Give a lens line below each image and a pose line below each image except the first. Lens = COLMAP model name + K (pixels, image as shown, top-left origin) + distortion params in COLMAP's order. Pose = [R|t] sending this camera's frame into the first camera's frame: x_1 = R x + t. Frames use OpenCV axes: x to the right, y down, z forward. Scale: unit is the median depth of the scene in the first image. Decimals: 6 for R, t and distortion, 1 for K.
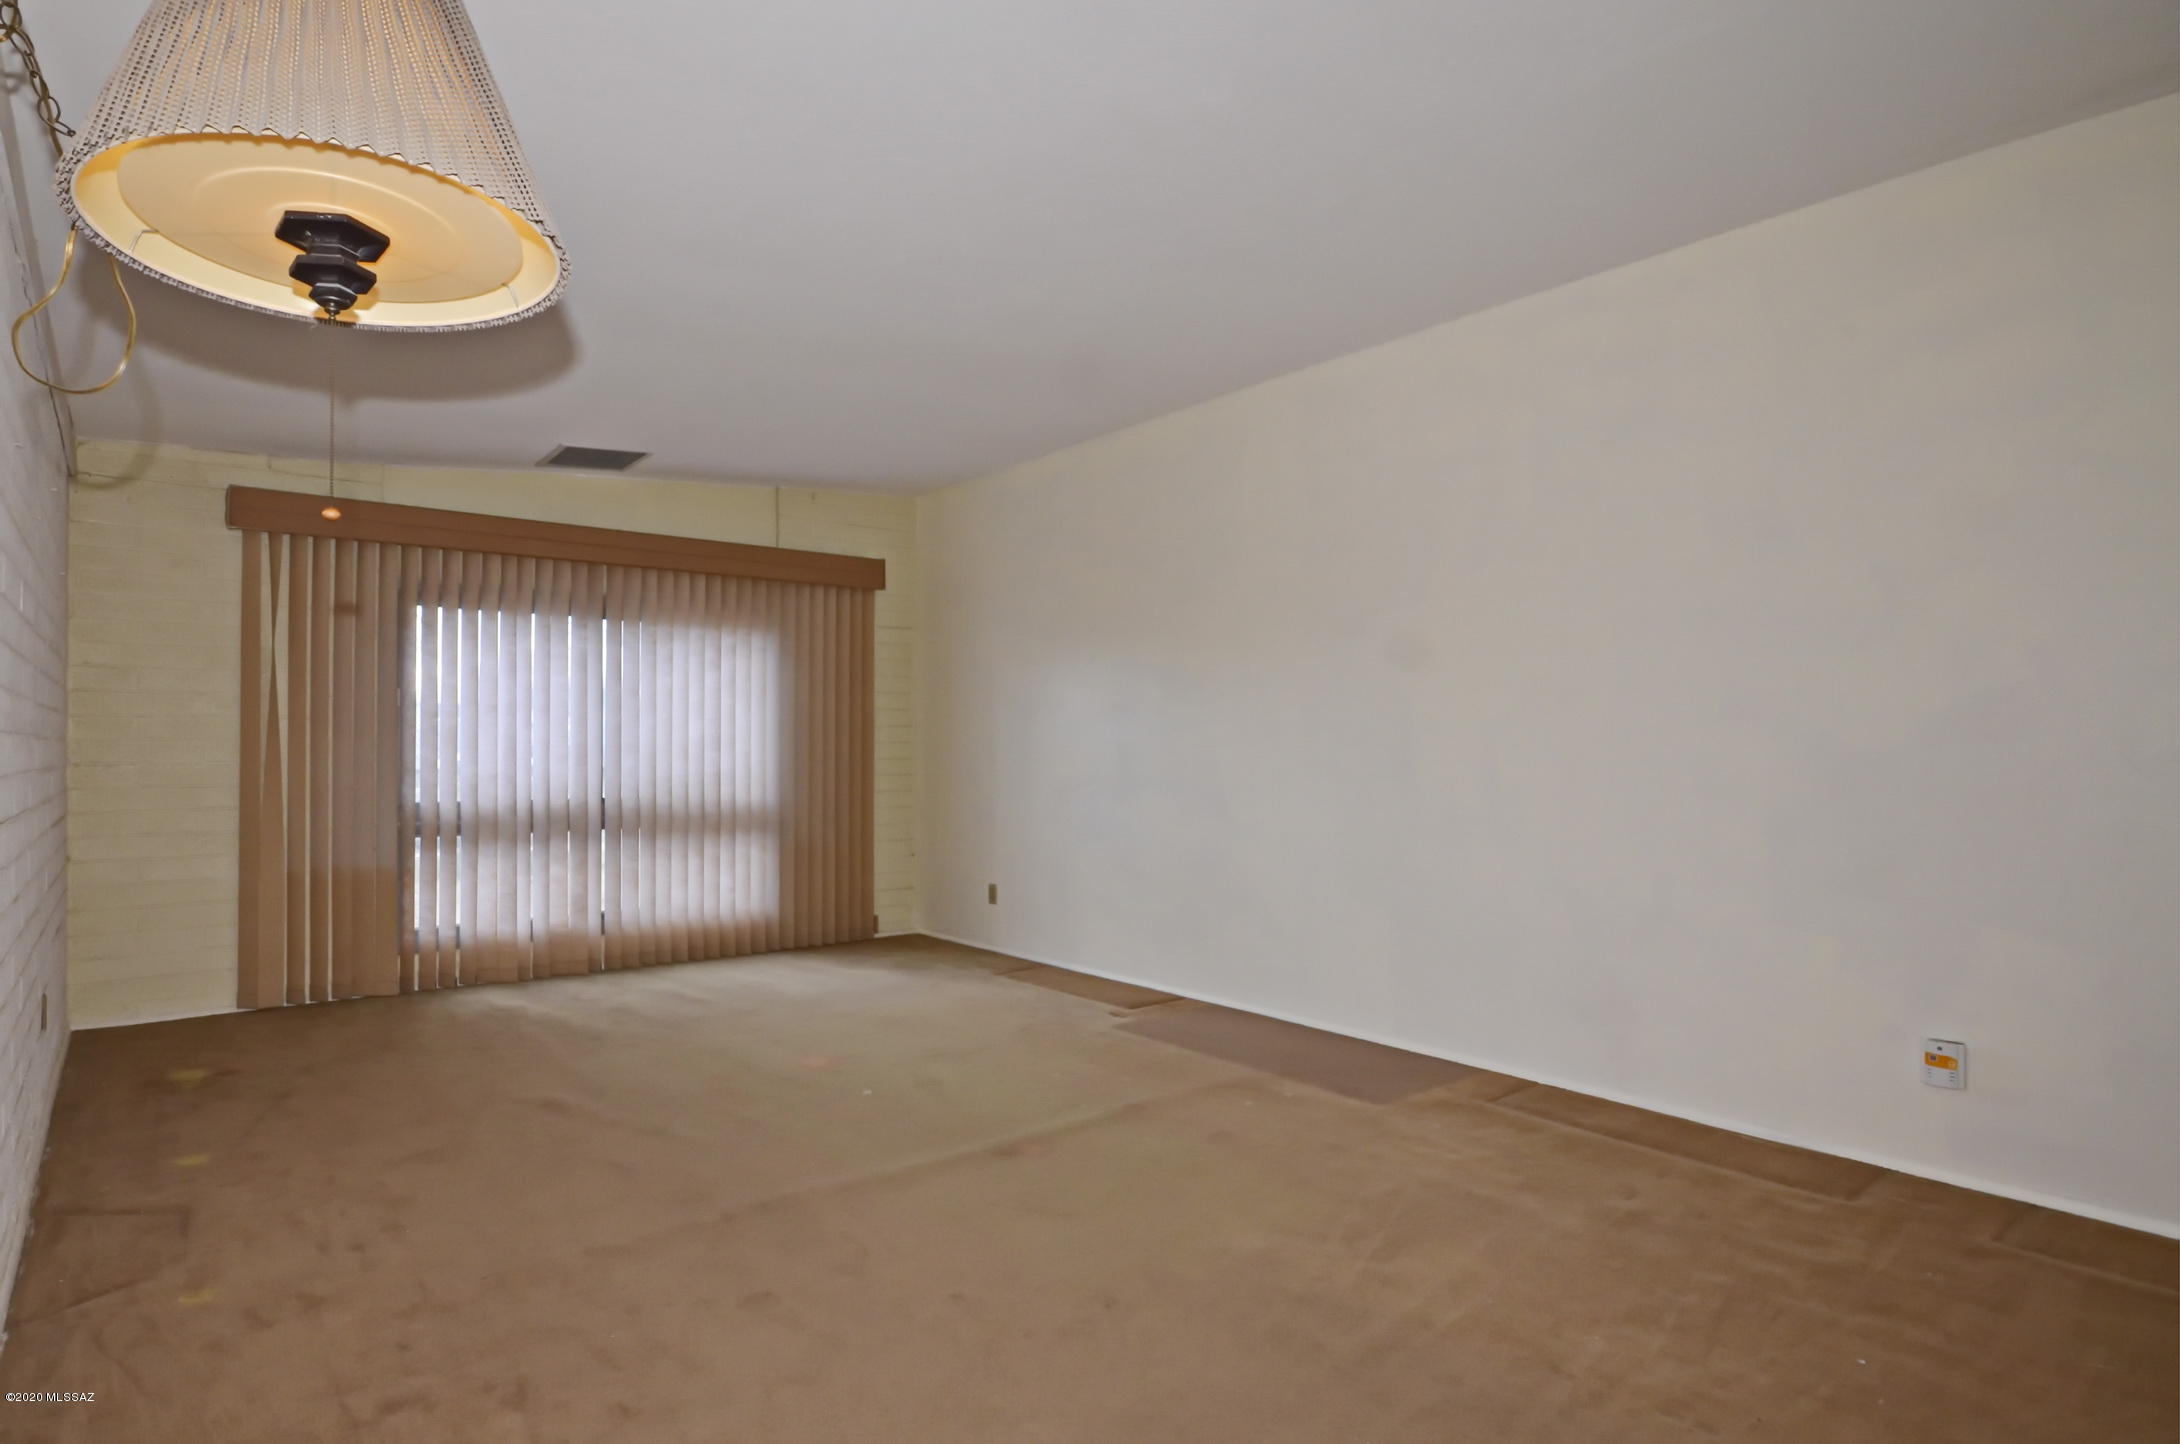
lens RADIAL K [[973.7, 0, 1081.0], [0, 973.7, 731.0], [0, 0, 1]] dist [-0.001475, -0.000186]
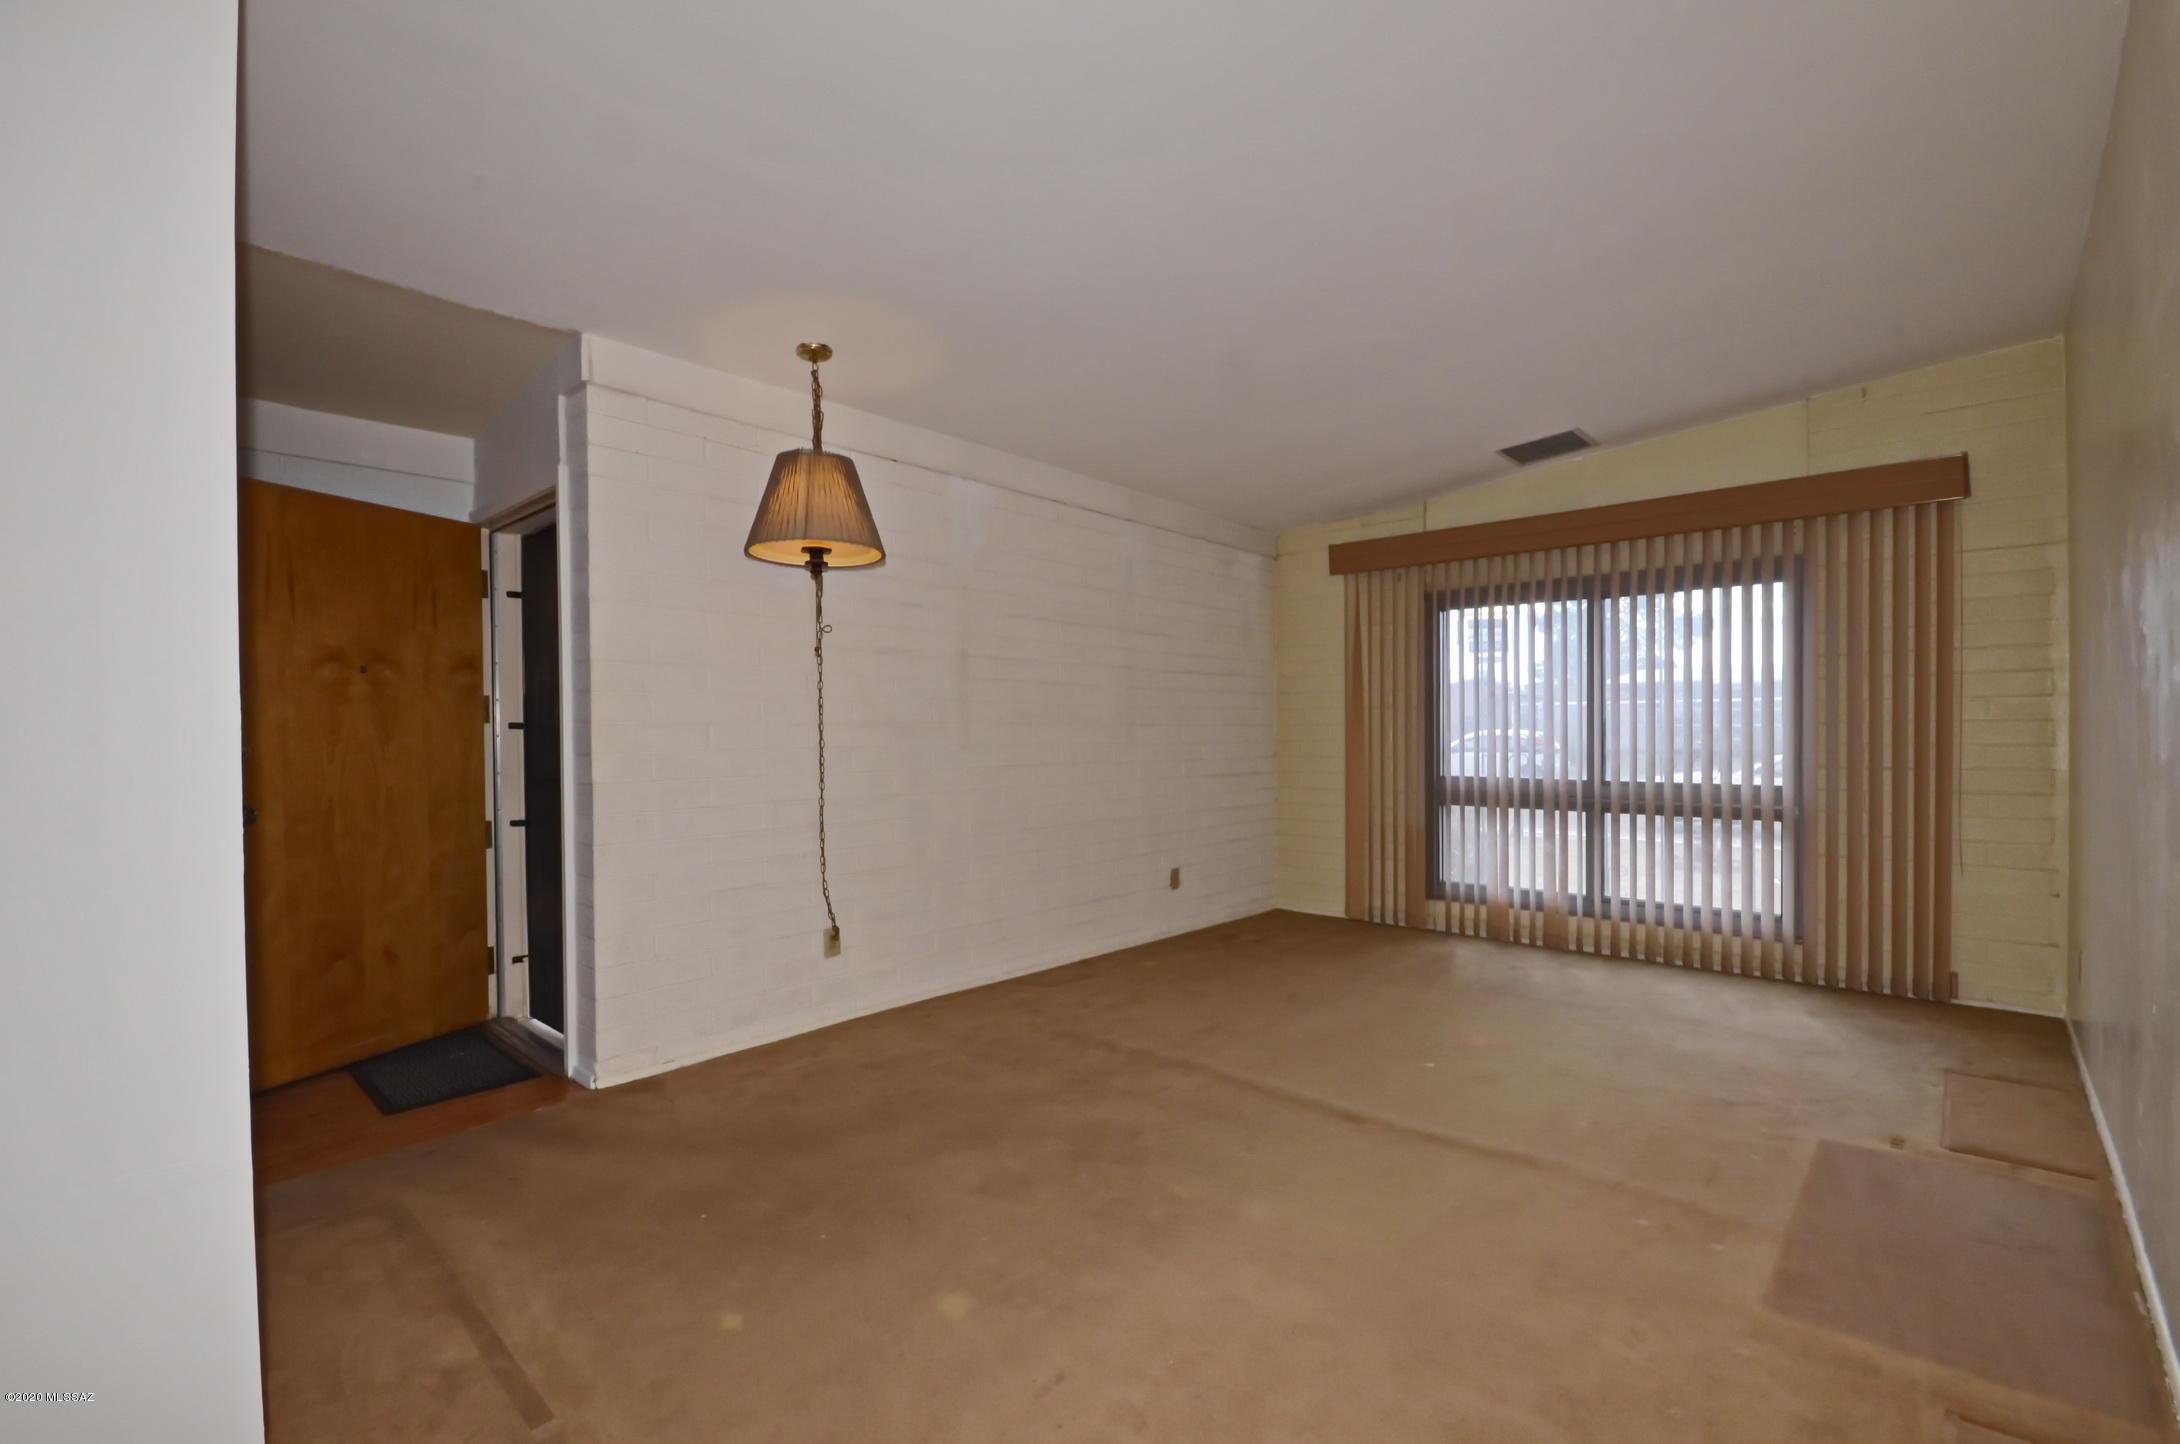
lens RADIAL K [[973.7, 0, 1081.0], [0, 973.7, 731.0], [0, 0, 1]] dist [-0.001475, -0.000186]
pose [[0.227484, 0.003651, -0.973775, 0.346331], [0.019684, 0.999771, 0.008347, 0.000137], [0.973583, -0.021066, 0.227360, 0.262468]]
